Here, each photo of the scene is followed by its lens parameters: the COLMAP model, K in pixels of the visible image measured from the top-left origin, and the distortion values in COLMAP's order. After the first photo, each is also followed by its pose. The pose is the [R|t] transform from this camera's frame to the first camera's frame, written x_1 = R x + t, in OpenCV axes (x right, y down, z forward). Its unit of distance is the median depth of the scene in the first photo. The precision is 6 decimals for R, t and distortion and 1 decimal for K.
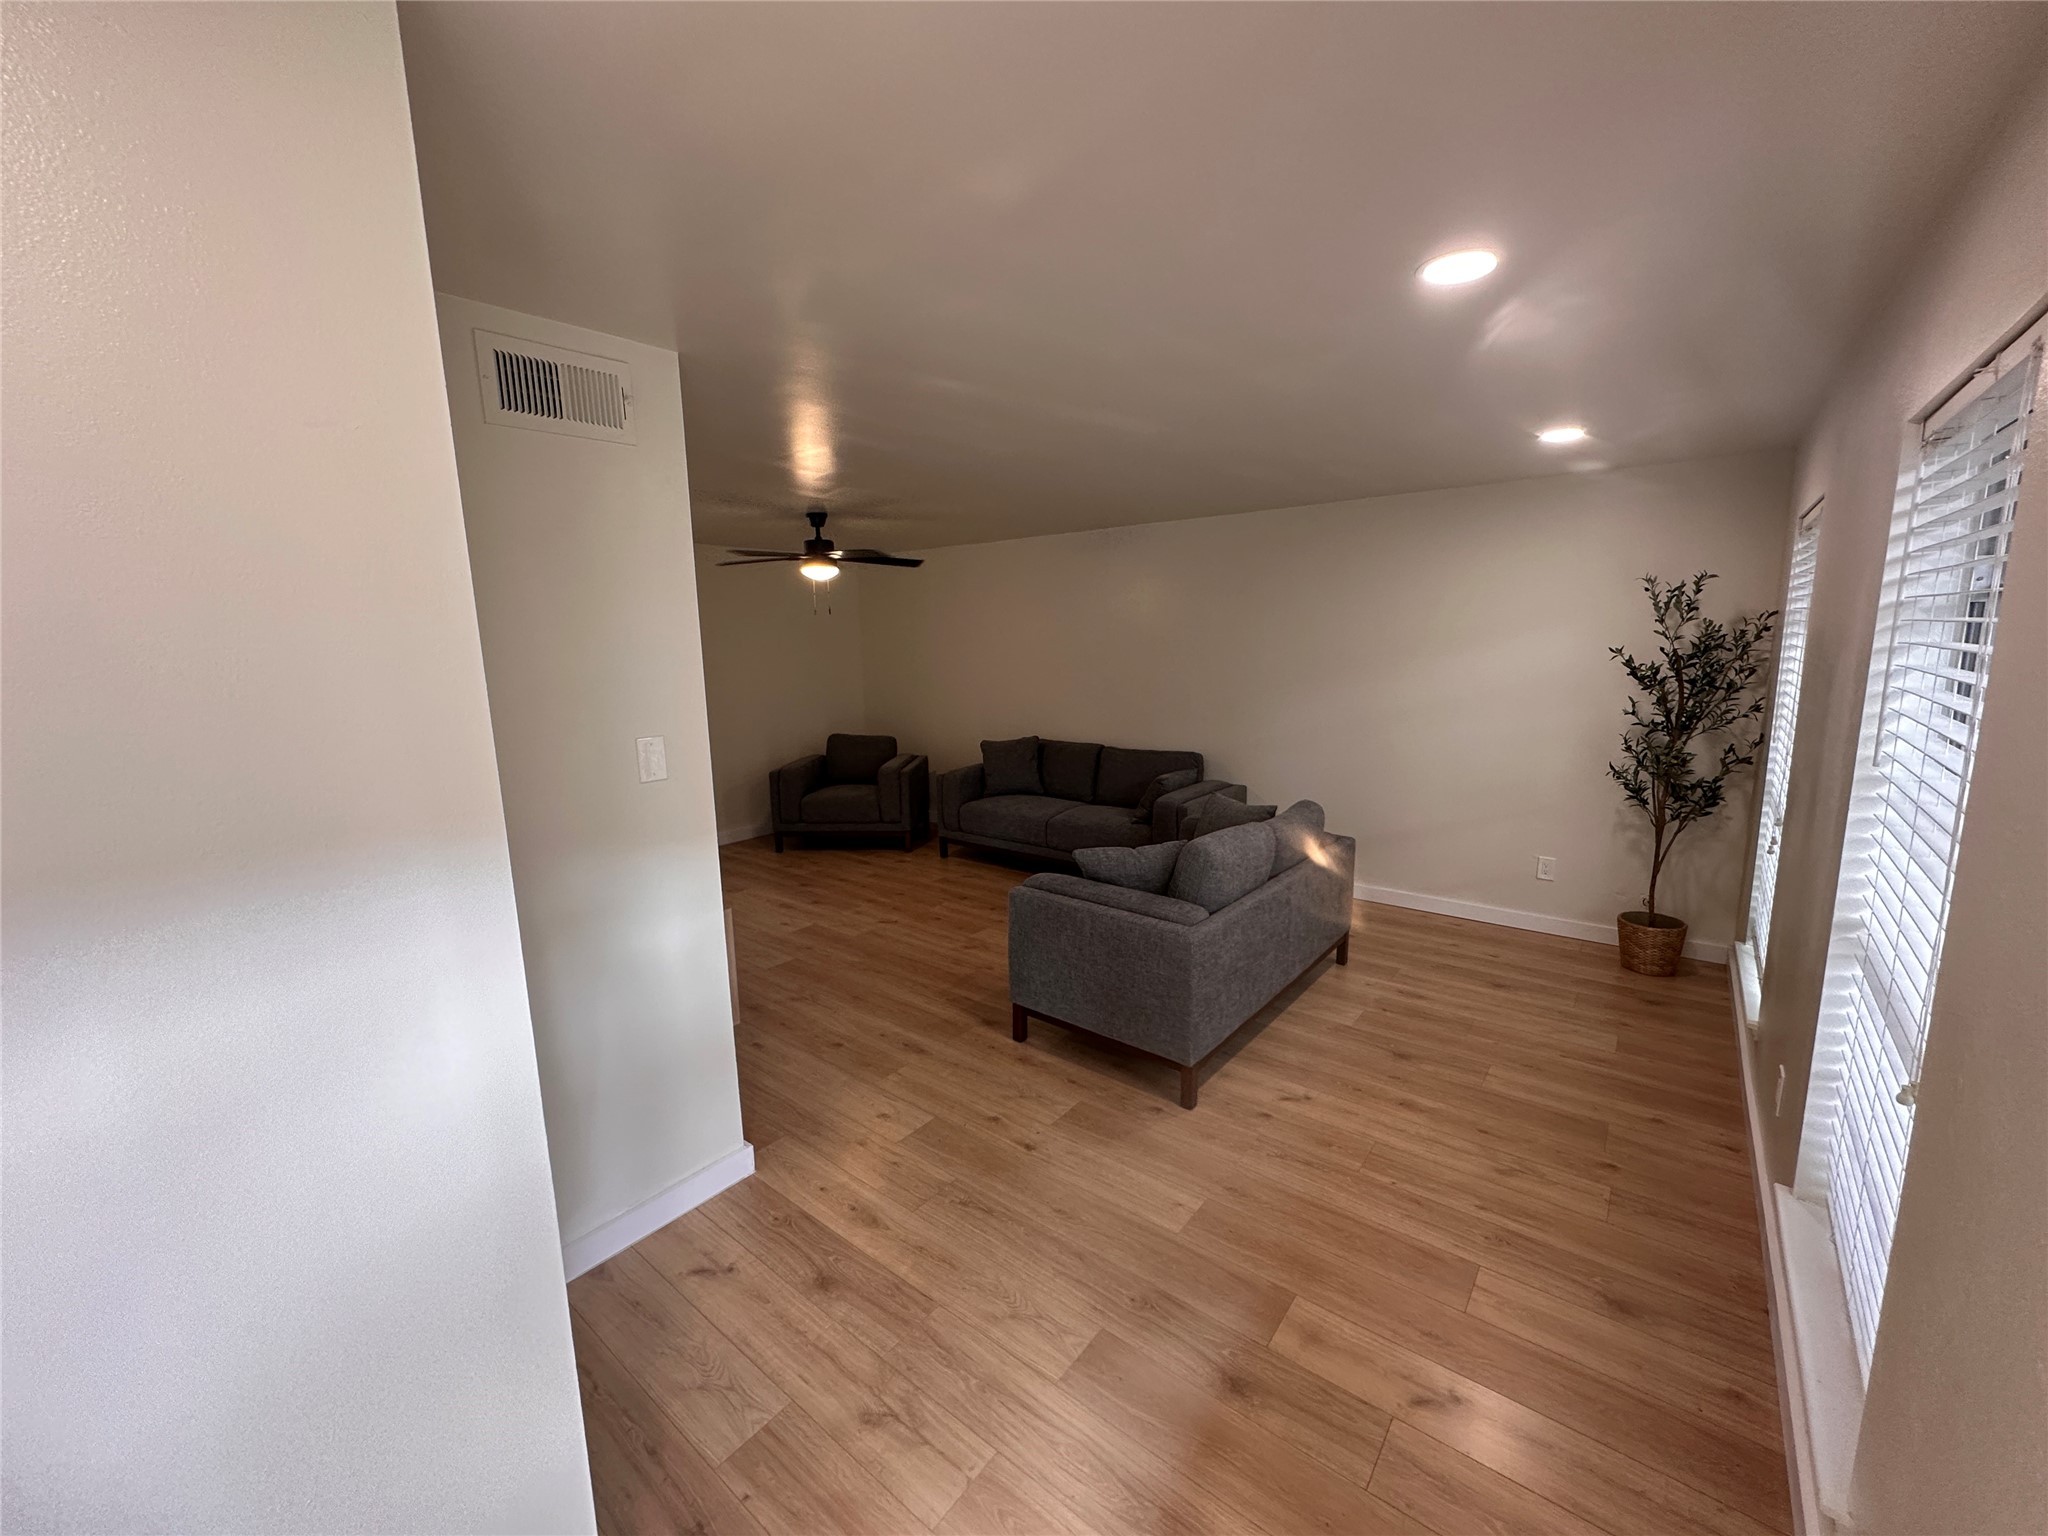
lens RADIAL K [[815.1, 0, 1009.1], [0, 815.1, 768.6], [0, 0, 1]] dist [-0.004229, 0.001472]
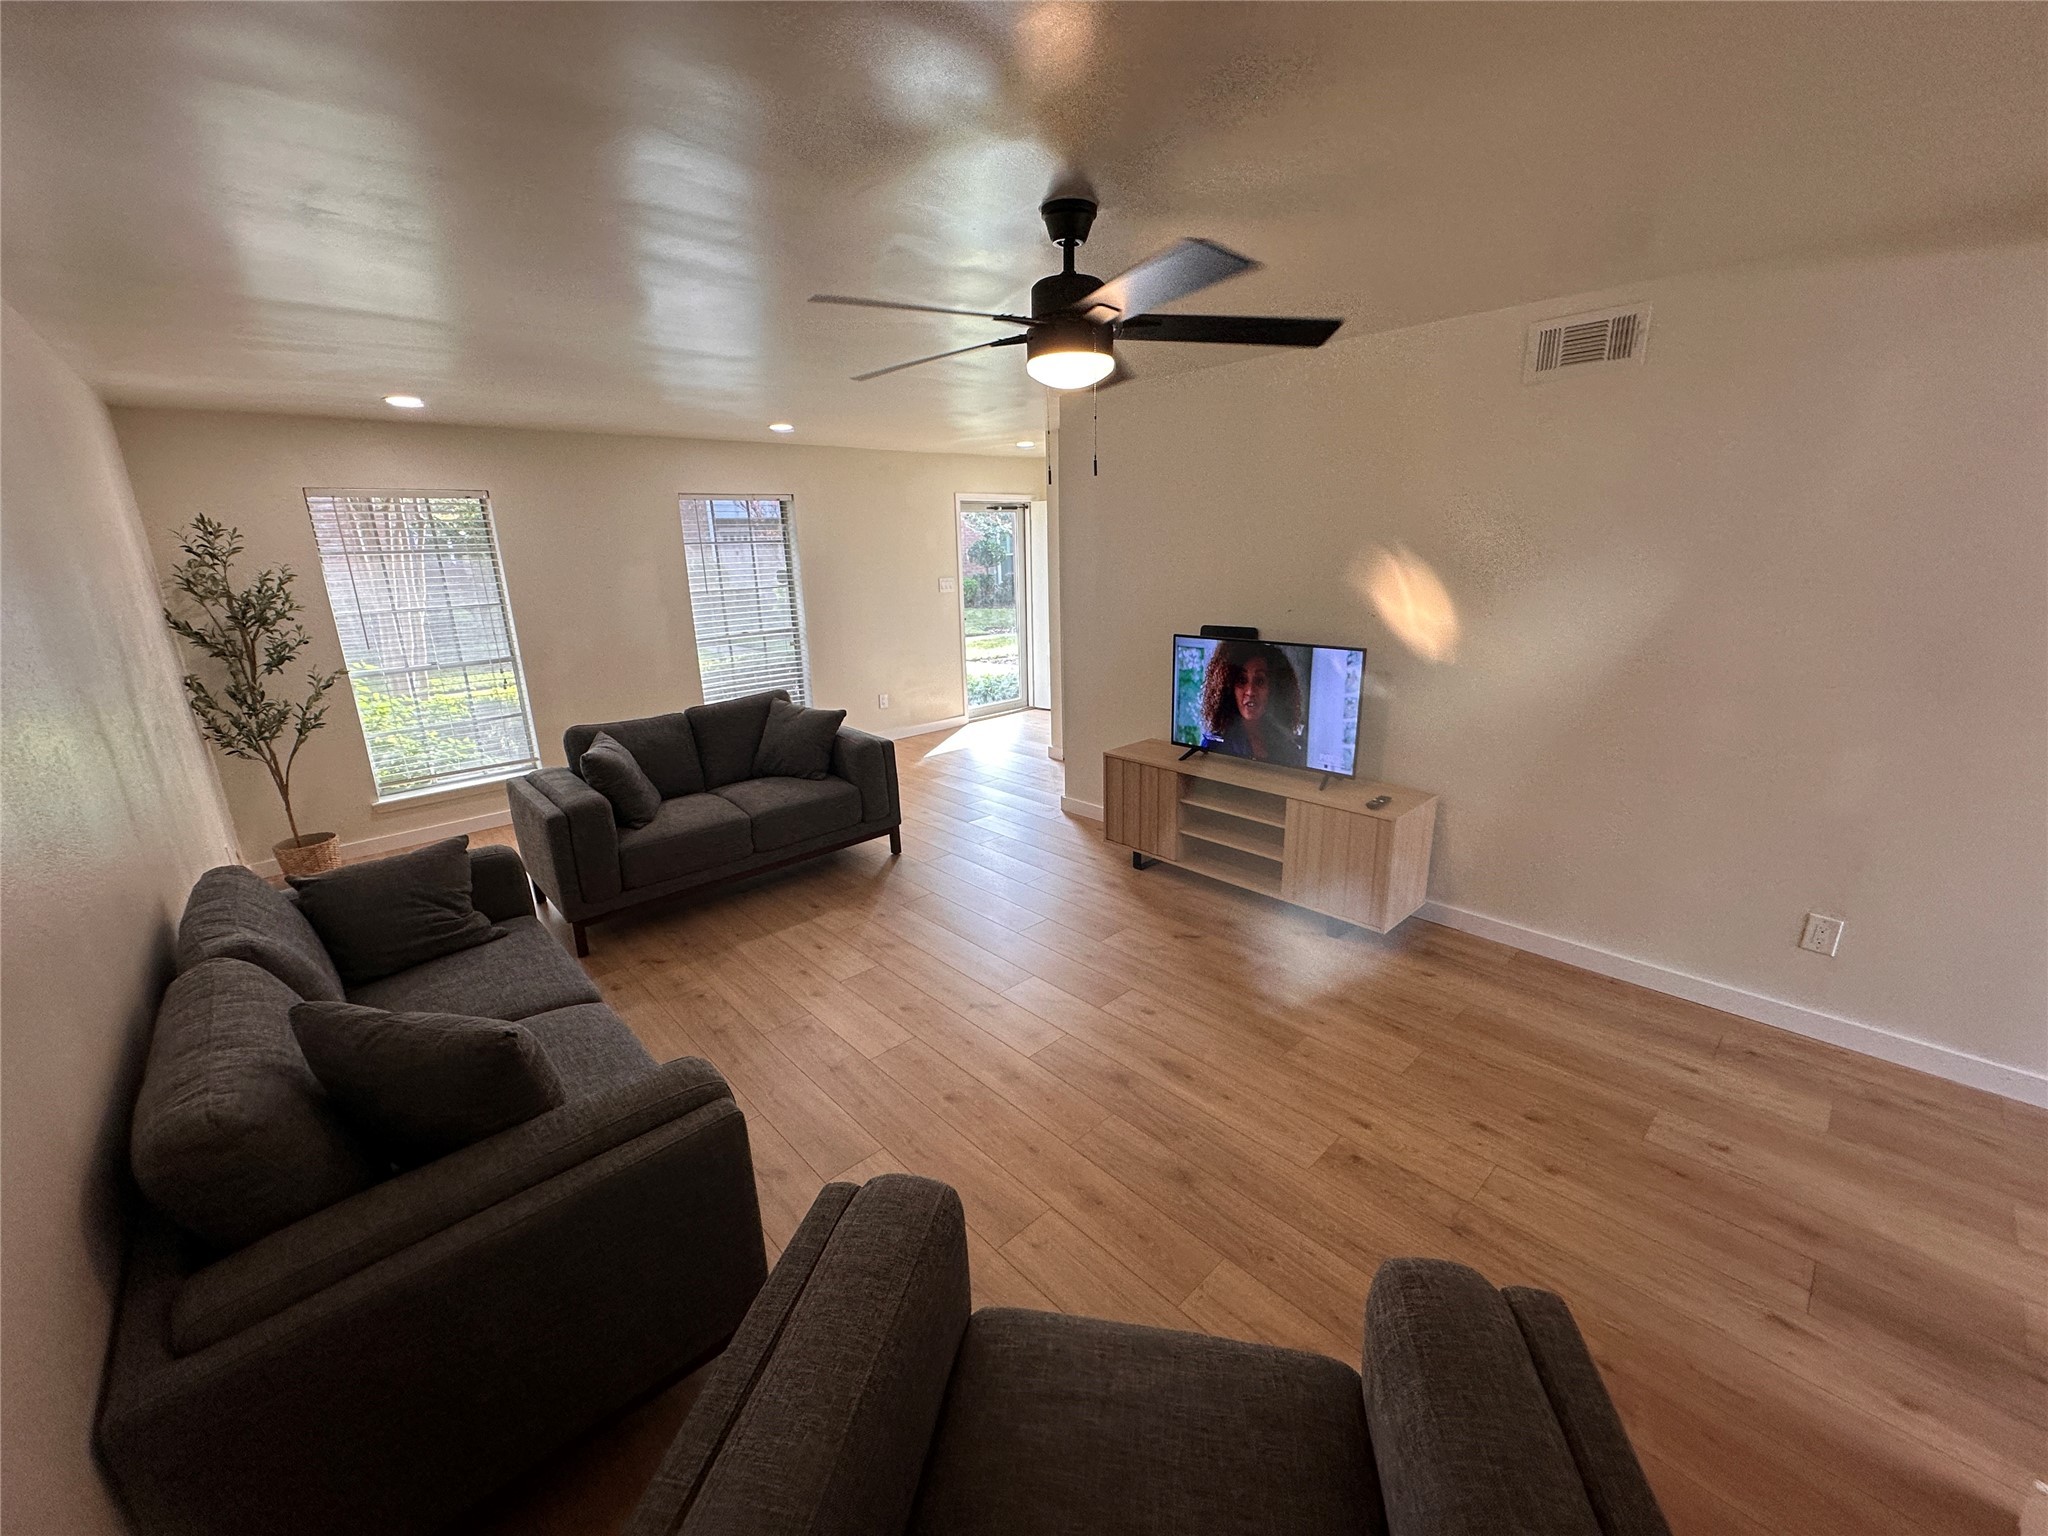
lens RADIAL K [[815.1, 0, 1016.3], [0, 815.1, 763.1], [0, 0, 1]] dist [-0.004229, 0.001472]
pose [[-0.988580, 0.011677, 0.150242, -0.308729], [0.073925, 0.906367, 0.415973, -0.276031], [-0.131317, 0.422329, -0.896880, 1.694758]]
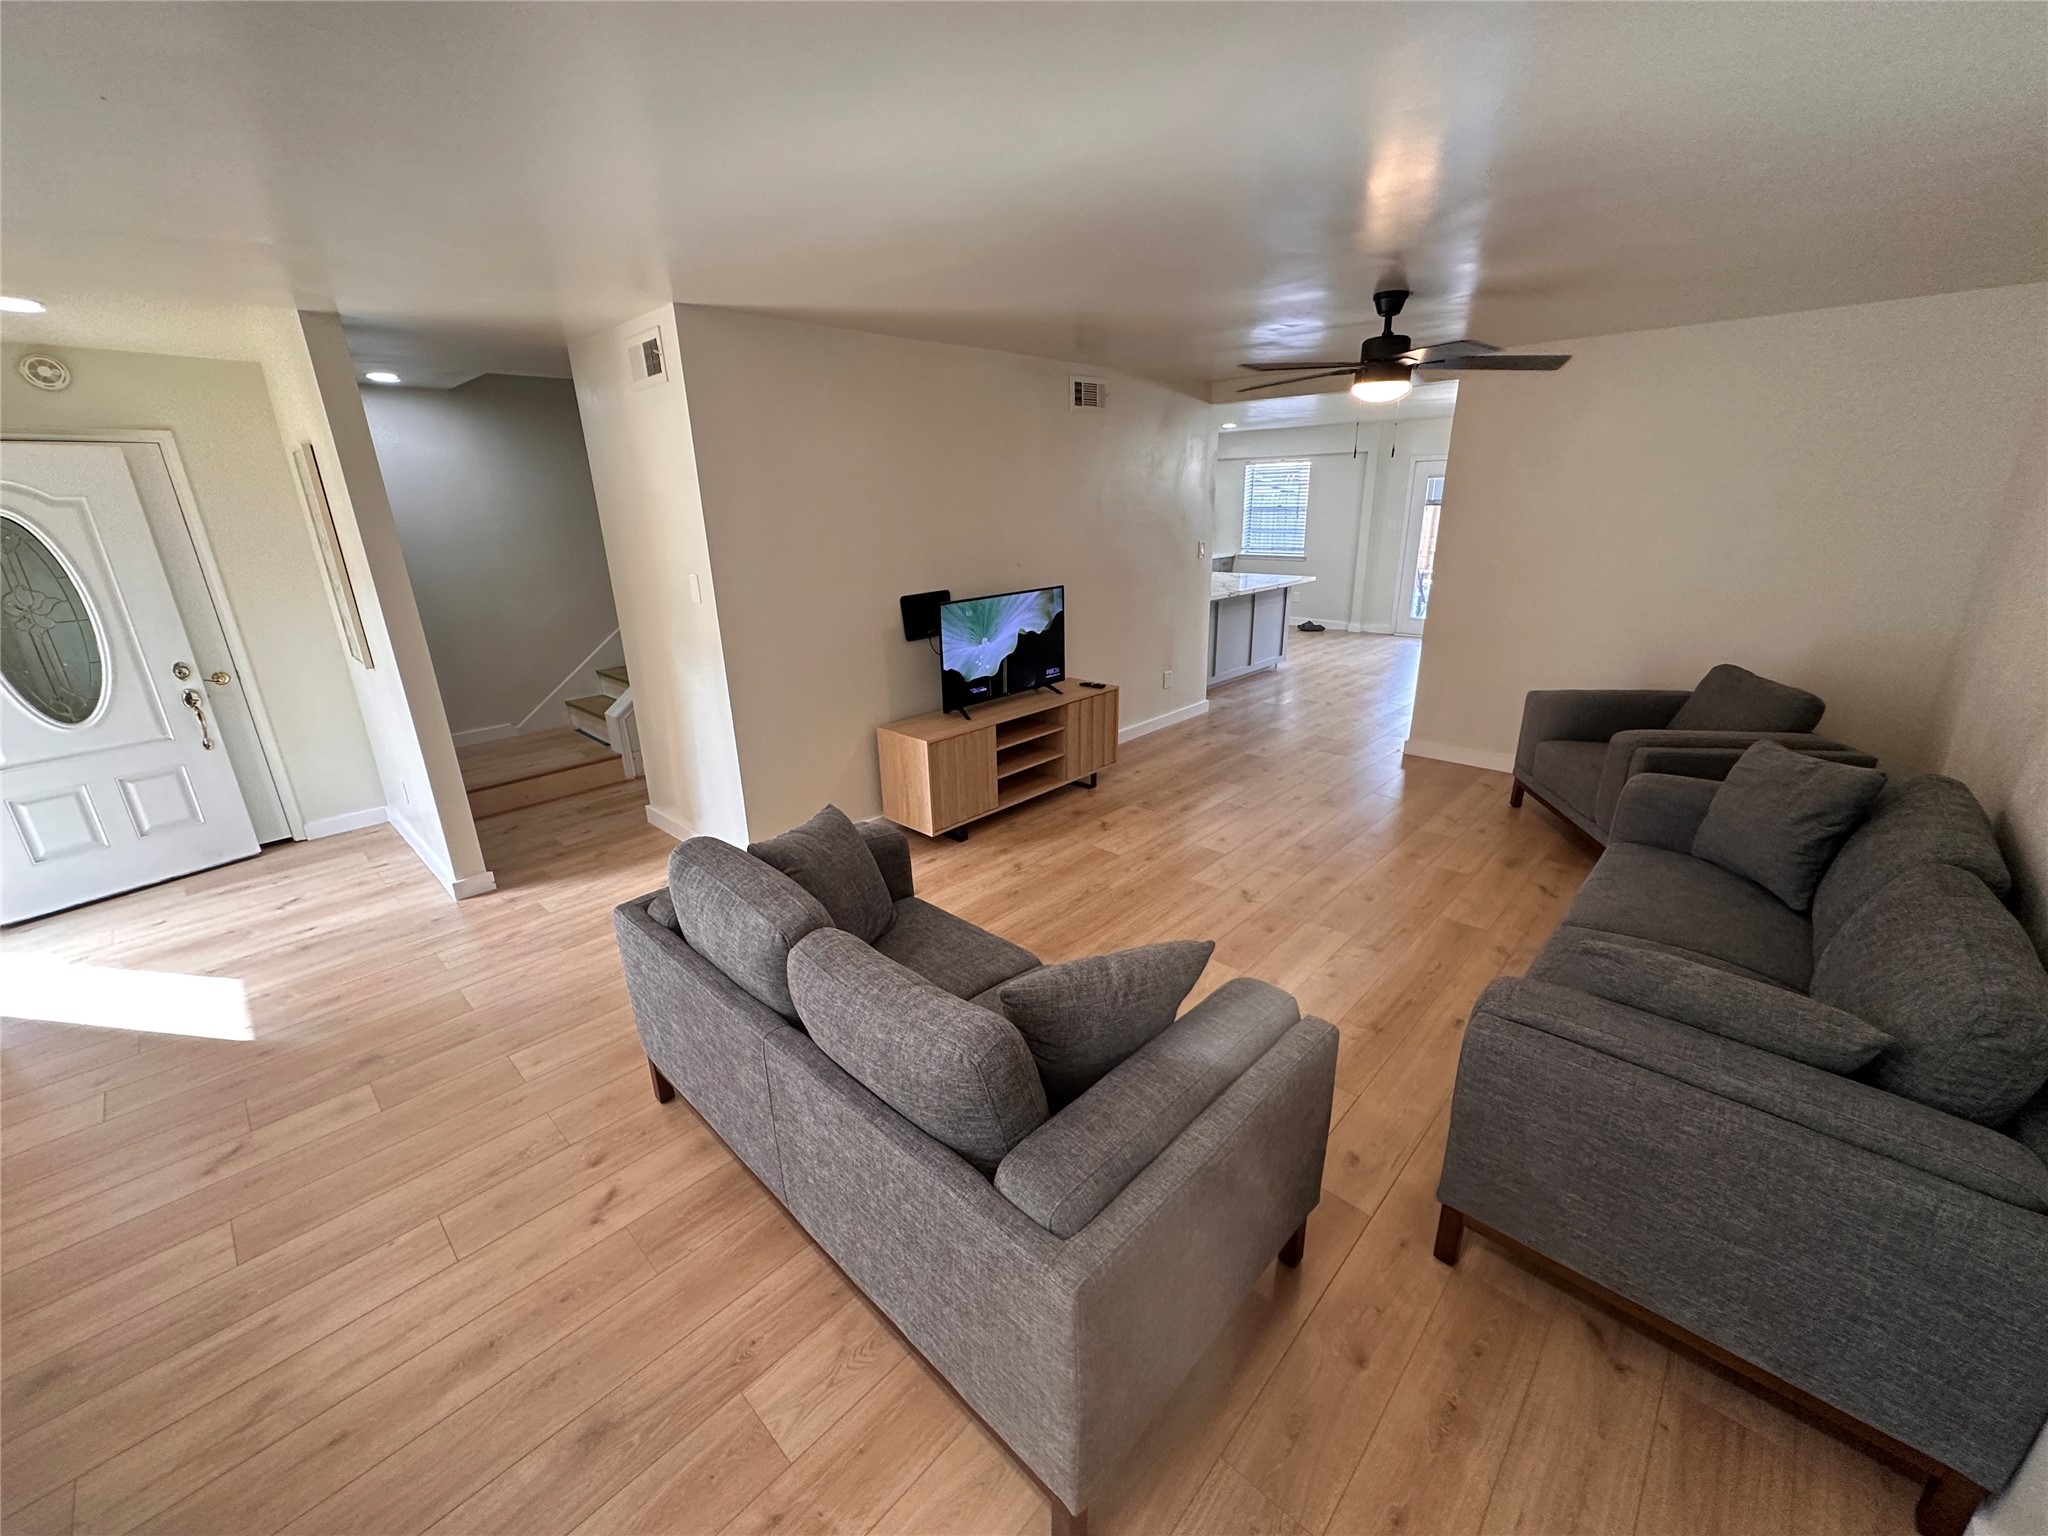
lens RADIAL K [[815.1, 0, 1024.6], [0, 815.1, 762.8], [0, 0, 1]] dist [-0.004229, 0.001472]
pose [[-0.073922, 0.334787, -0.939390, 0.597928], [-0.137389, 0.929566, 0.342097, -0.172726], [0.987755, 0.154350, -0.022719, 0.914276]]
